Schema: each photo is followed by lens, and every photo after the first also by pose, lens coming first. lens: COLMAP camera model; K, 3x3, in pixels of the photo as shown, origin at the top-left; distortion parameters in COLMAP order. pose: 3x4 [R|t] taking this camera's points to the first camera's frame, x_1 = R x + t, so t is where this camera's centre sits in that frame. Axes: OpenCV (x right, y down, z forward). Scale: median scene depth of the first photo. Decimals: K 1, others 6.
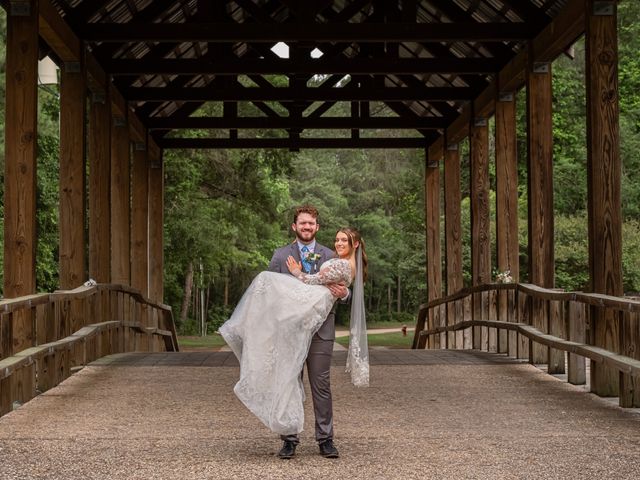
lens RADIAL K [[1775.6, 0, 310.4], [0, 1775.6, 269.0], [0, 0, 1]] dist [0.019751, -0.899271]
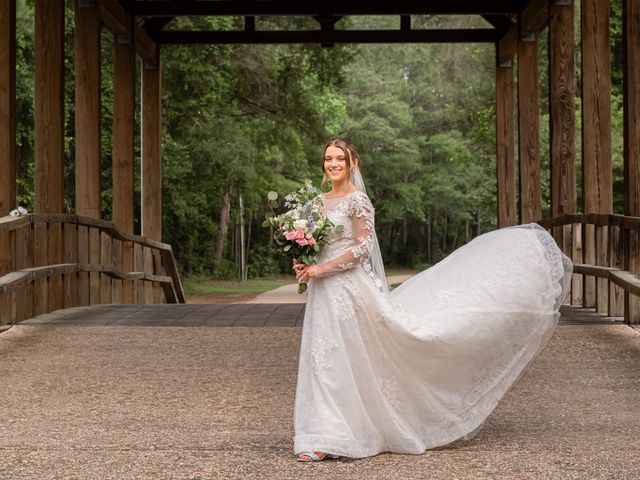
lens RADIAL K [[1775.6, 0, 310.4], [0, 1775.6, 269.0], [0, 0, 1]] dist [0.019751, -0.899271]
pose [[0.998095, 0.001398, -0.061687, 0.031664], [0.000652, 0.999449, 0.033192, 0.005442], [0.061699, -0.033169, 0.997544, 0.214200]]
